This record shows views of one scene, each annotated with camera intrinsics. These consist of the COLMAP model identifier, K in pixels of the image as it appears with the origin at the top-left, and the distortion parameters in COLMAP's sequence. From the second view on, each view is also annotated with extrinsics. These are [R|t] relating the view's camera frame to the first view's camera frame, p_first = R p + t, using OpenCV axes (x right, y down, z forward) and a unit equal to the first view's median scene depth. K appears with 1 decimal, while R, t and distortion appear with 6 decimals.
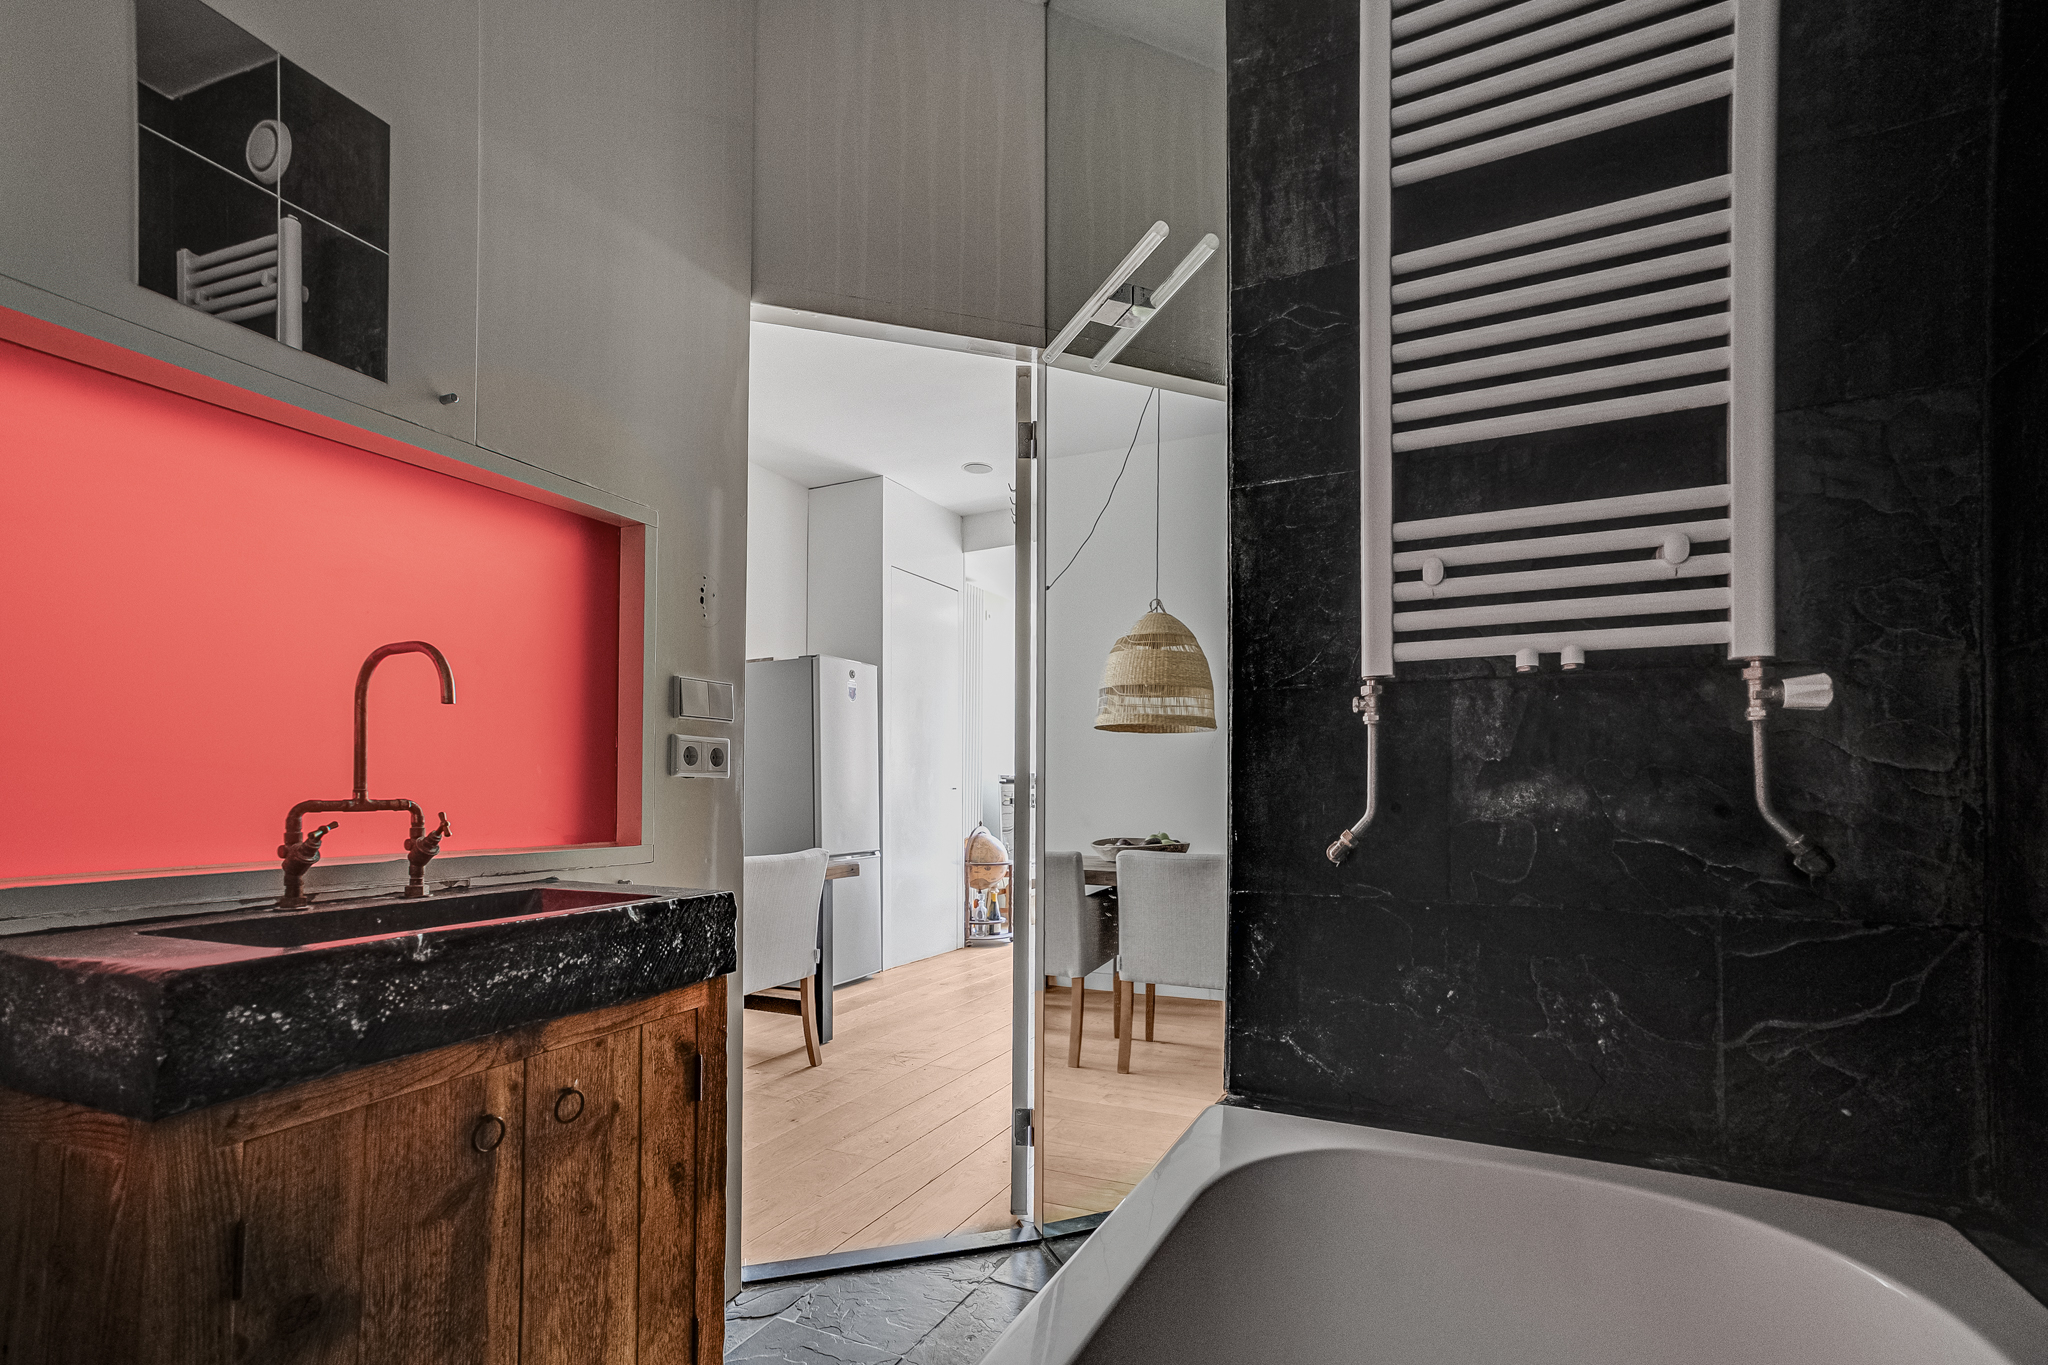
lens RADIAL K [[947.2, 0, 1006.6], [0, 947.2, 787.8], [0, 0, 1]] dist [-0.053787, 0.018321]
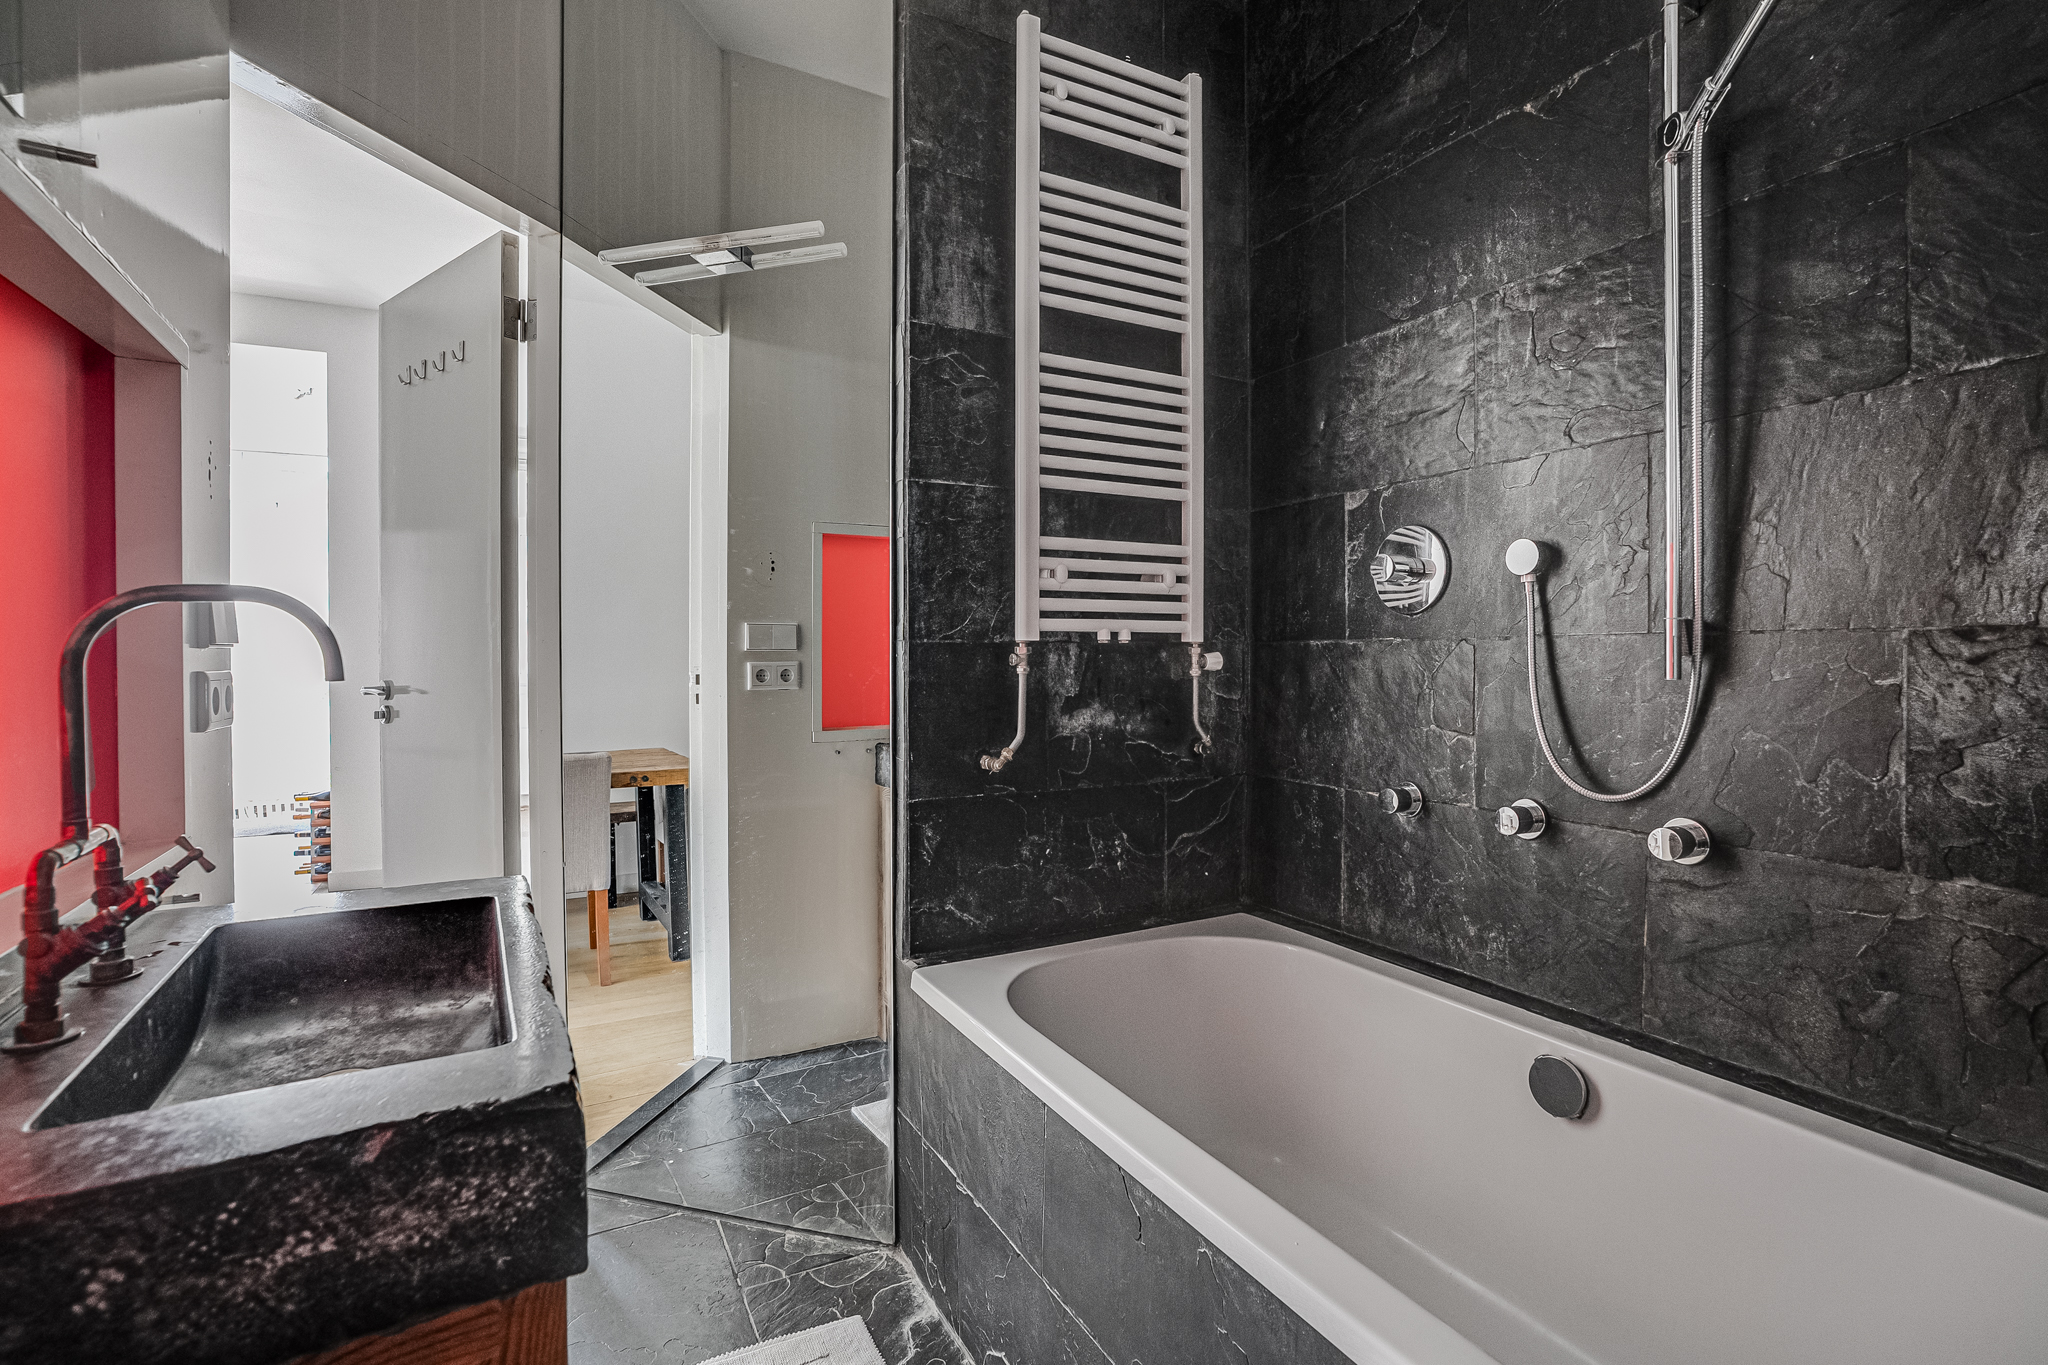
lens RADIAL K [[973.6, 0, 1040.5], [0, 973.6, 688.8], [0, 0, 1]] dist [-0.046406, 0.013119]
pose [[0.527456, -0.020903, 0.849325, -0.892168], [0.004226, 0.999749, 0.021981, -0.078187], [-0.849572, -0.008005, 0.527412, 0.192644]]
